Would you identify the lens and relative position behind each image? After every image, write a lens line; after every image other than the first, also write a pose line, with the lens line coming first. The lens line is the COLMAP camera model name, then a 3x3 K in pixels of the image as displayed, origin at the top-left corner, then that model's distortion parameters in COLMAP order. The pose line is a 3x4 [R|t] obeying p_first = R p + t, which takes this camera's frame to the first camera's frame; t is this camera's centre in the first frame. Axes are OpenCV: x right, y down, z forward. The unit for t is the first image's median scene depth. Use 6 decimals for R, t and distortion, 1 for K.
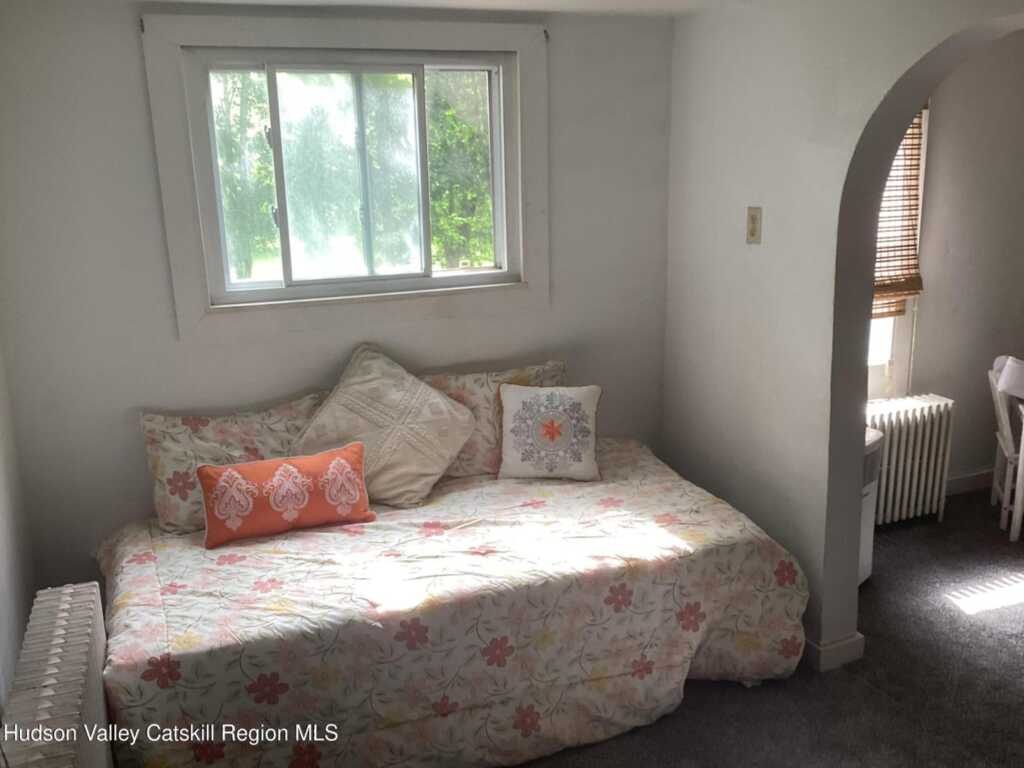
lens RADIAL K [[918.2, 0, 512.0], [0, 918.2, 384.0], [0, 0, 1]] dist [0.112107, -0.228771]
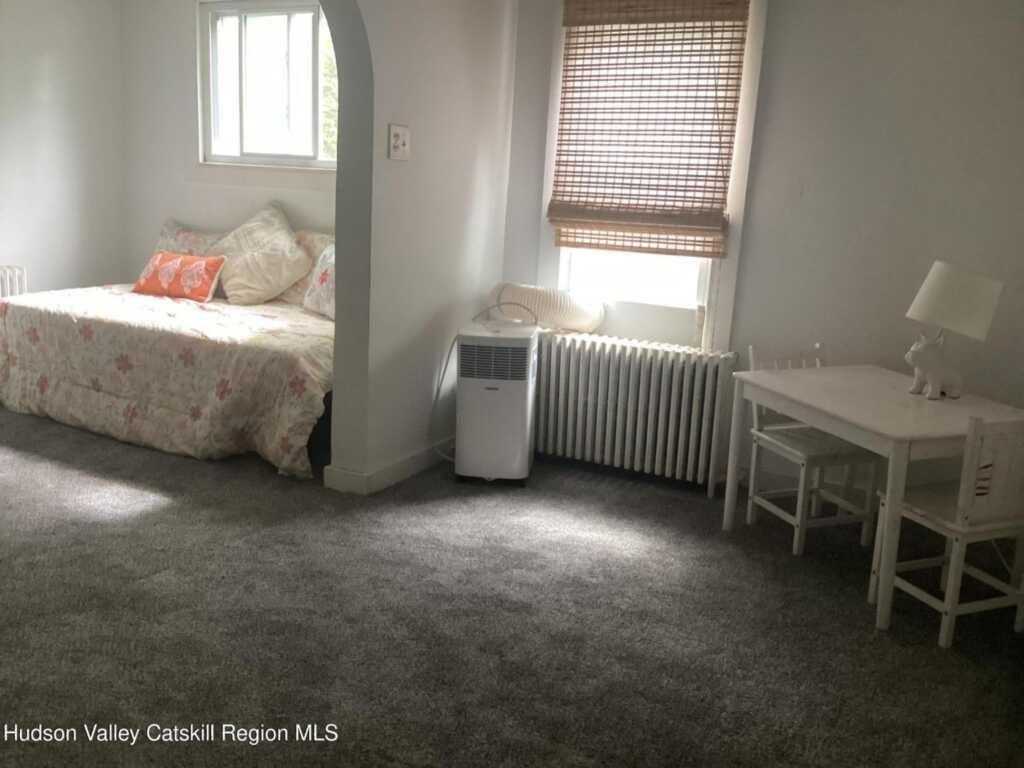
lens RADIAL K [[918.2, 0, 512.0], [0, 918.2, 384.0], [0, 0, 1]] dist [0.112107, -0.228771]
pose [[0.629154, 0.219293, -0.745705, 1.229599], [-0.246933, 0.966067, 0.075757, 0.031889], [0.737013, 0.136477, 0.661956, 0.347314]]
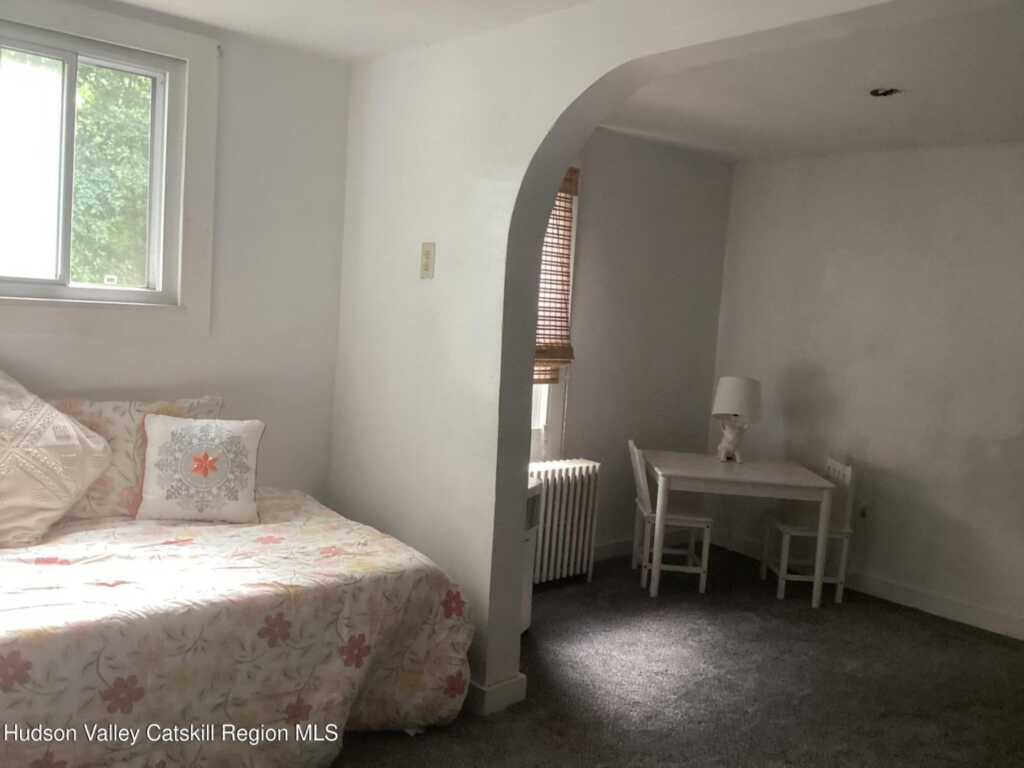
lens RADIAL K [[918.2, 0, 512.0], [0, 918.2, 384.0], [0, 0, 1]] dist [0.112107, -0.228771]
pose [[0.934784, 0.057250, 0.350572, 0.001866], [-0.004392, 0.988714, -0.149752, 0.106776], [-0.355189, 0.138446, 0.924485, 0.050731]]
